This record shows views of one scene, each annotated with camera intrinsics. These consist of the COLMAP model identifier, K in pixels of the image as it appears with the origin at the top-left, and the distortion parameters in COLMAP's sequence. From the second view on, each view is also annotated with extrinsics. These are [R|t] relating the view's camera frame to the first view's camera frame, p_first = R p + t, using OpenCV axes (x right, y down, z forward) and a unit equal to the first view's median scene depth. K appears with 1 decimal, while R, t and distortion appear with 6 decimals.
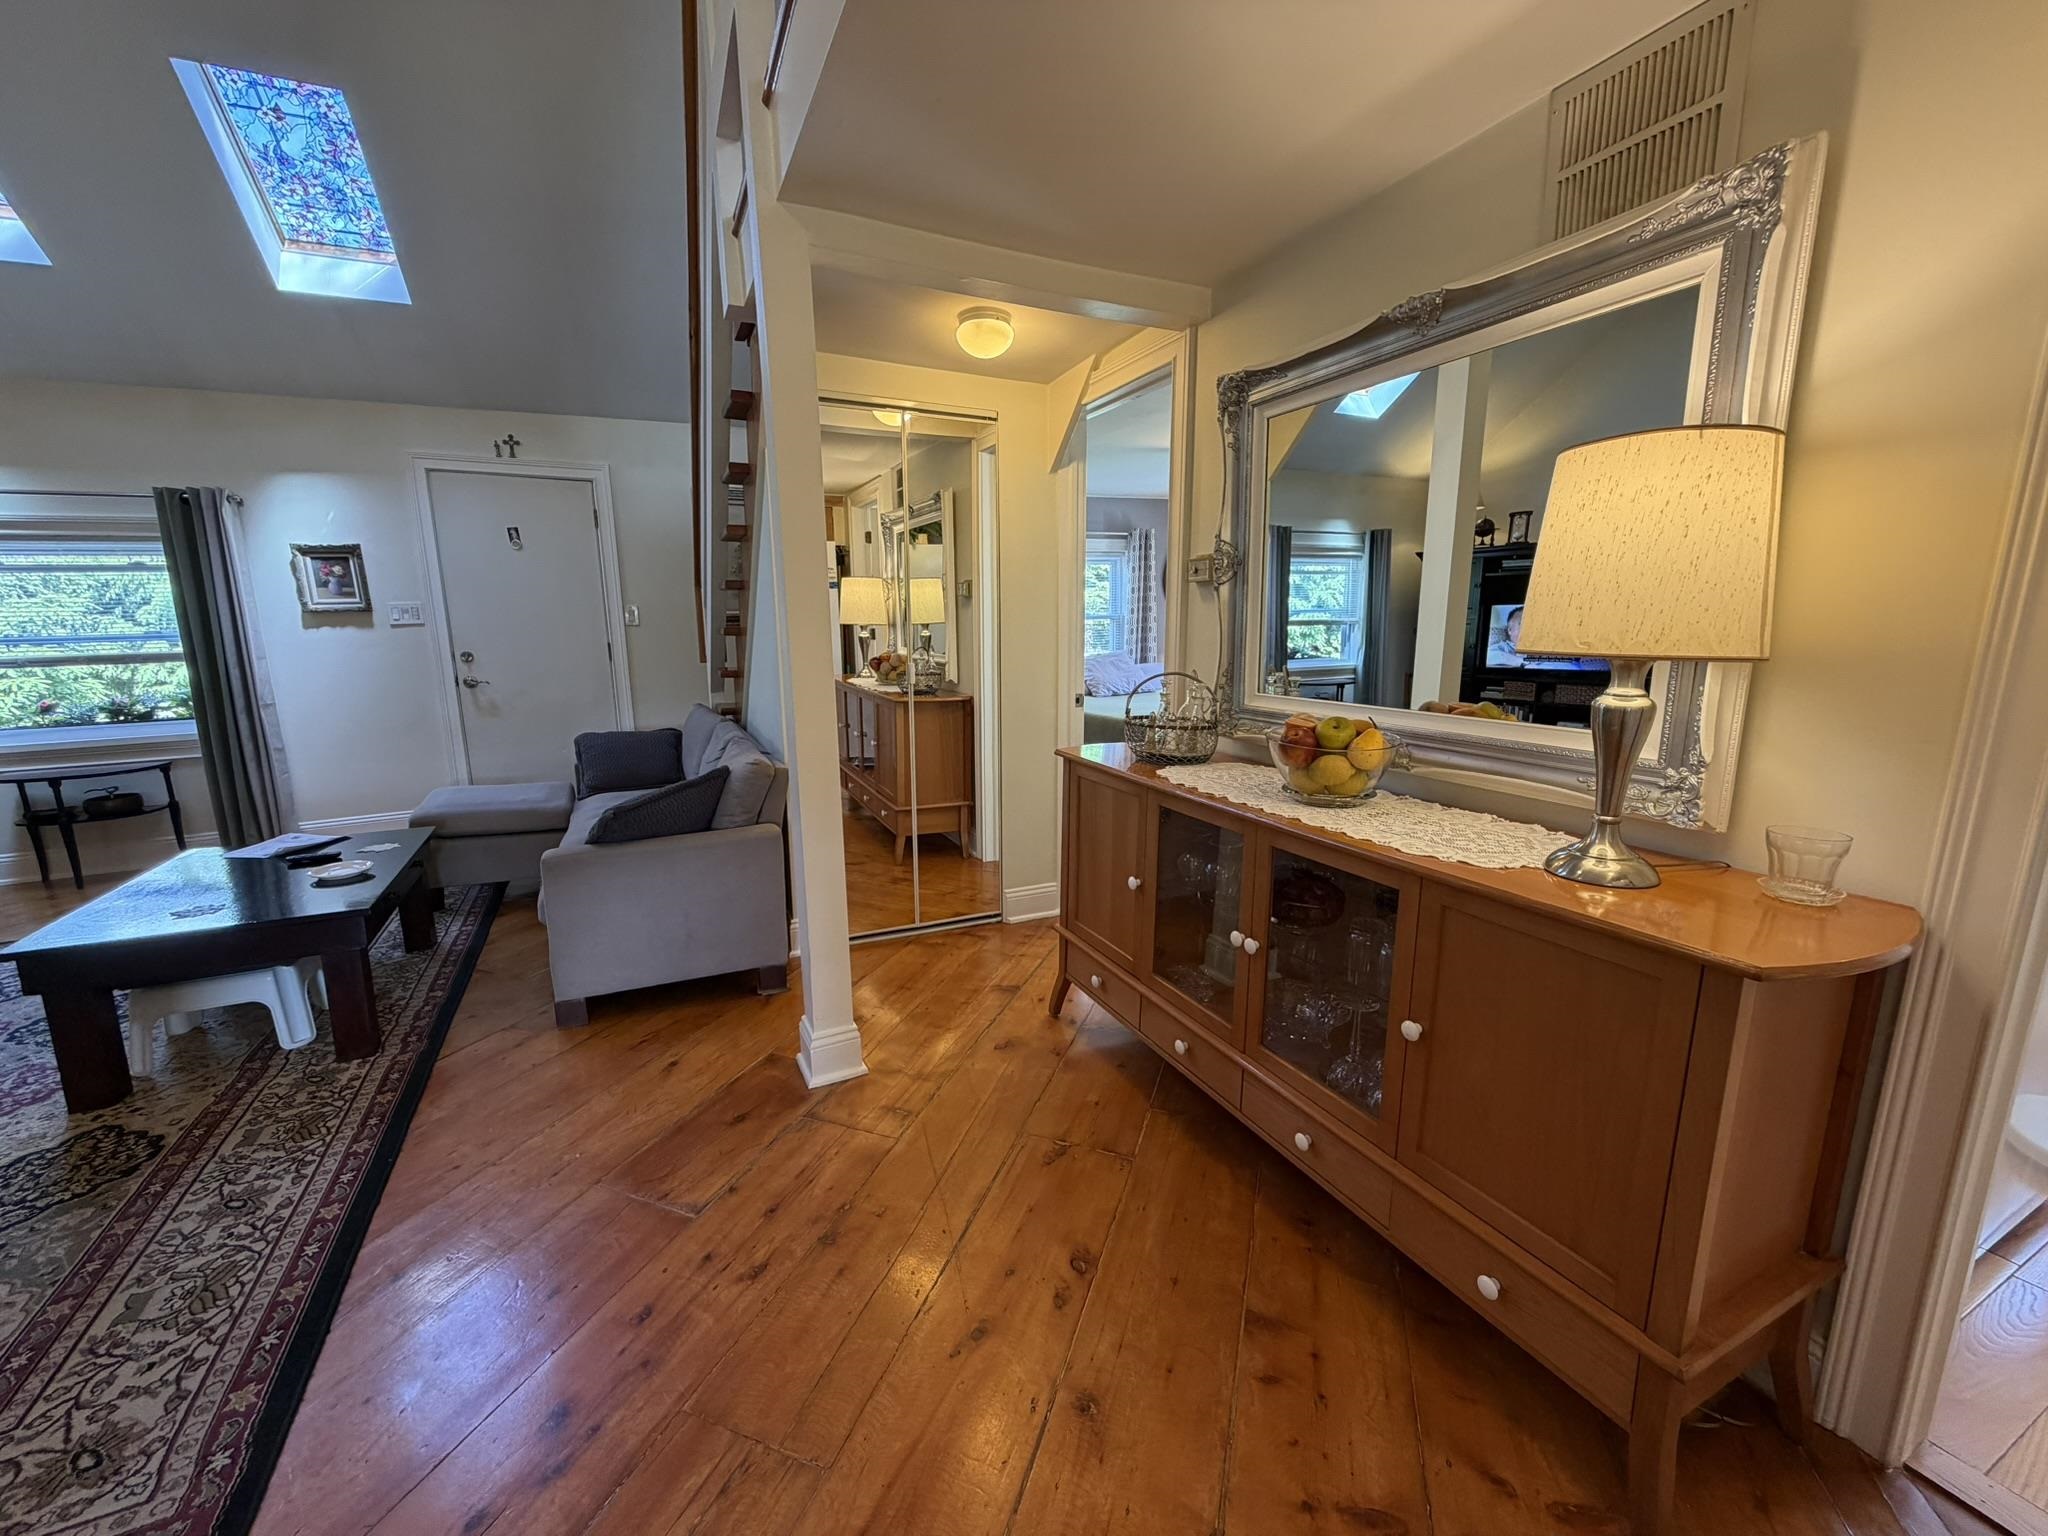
lens RADIAL K [[817.9, 0, 1024.4], [0, 817.9, 765.7], [0, 0, 1]] dist [-0.001529, 0.000442]
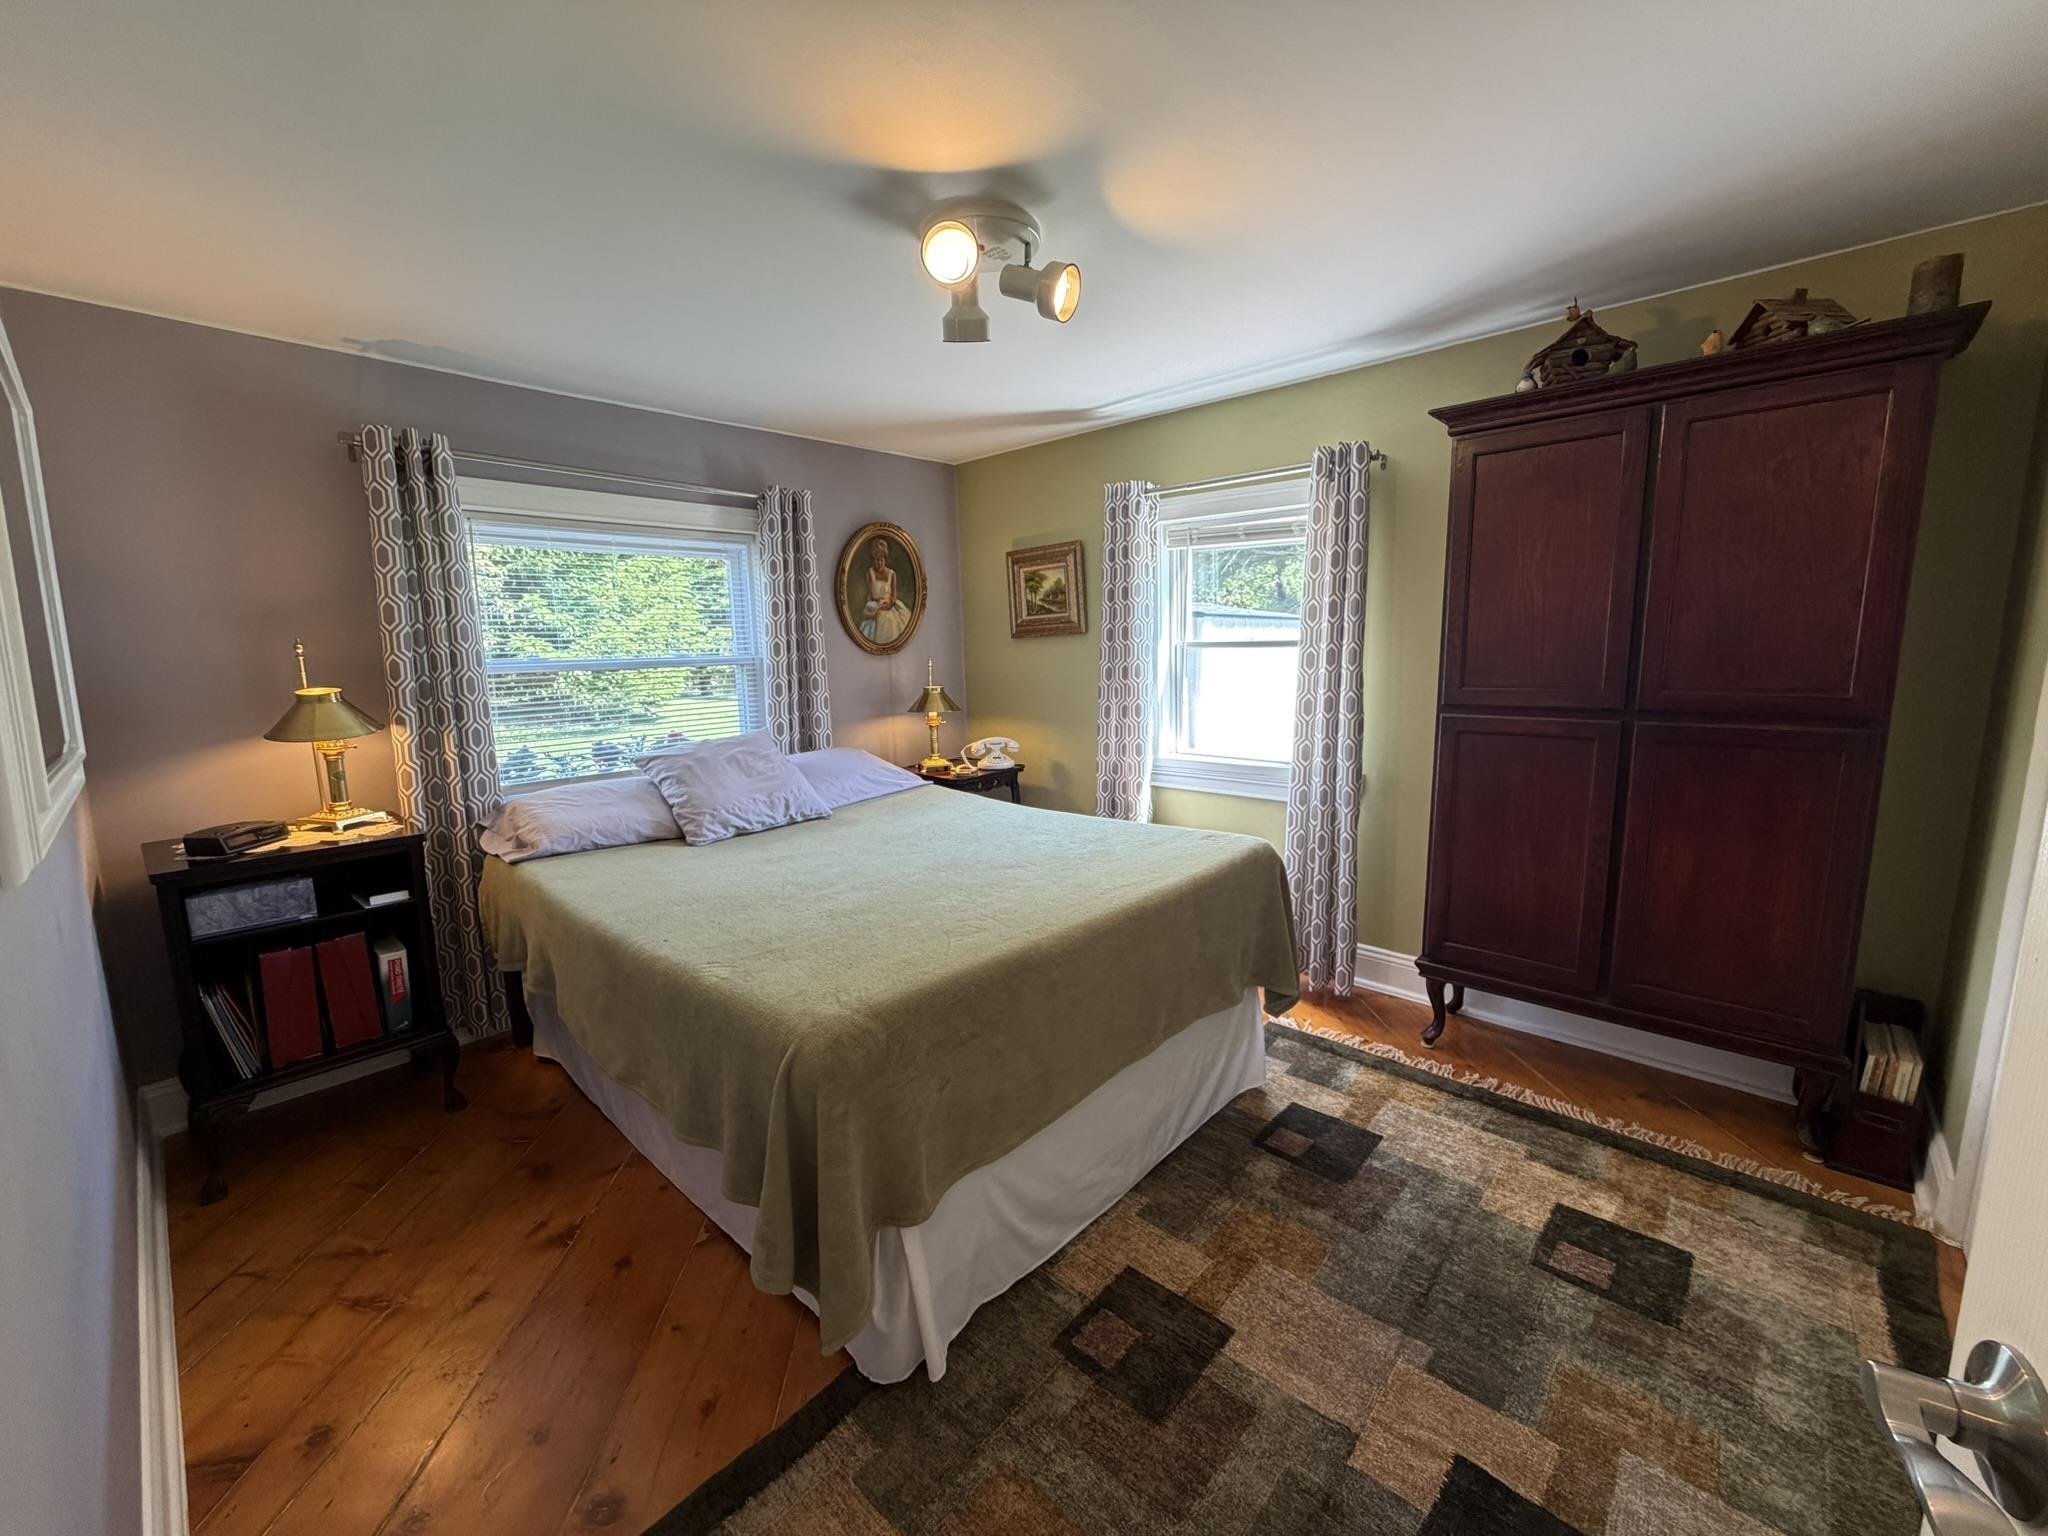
lens RADIAL K [[817.9, 0, 1024.5], [0, 817.9, 761.9], [0, 0, 1]] dist [-0.001529, 0.000442]
pose [[0.929626, -0.058436, 0.363842, 0.086153], [0.075668, 0.996578, -0.033275, -0.091186], [-0.360652, 0.058465, 0.930866, 0.477047]]
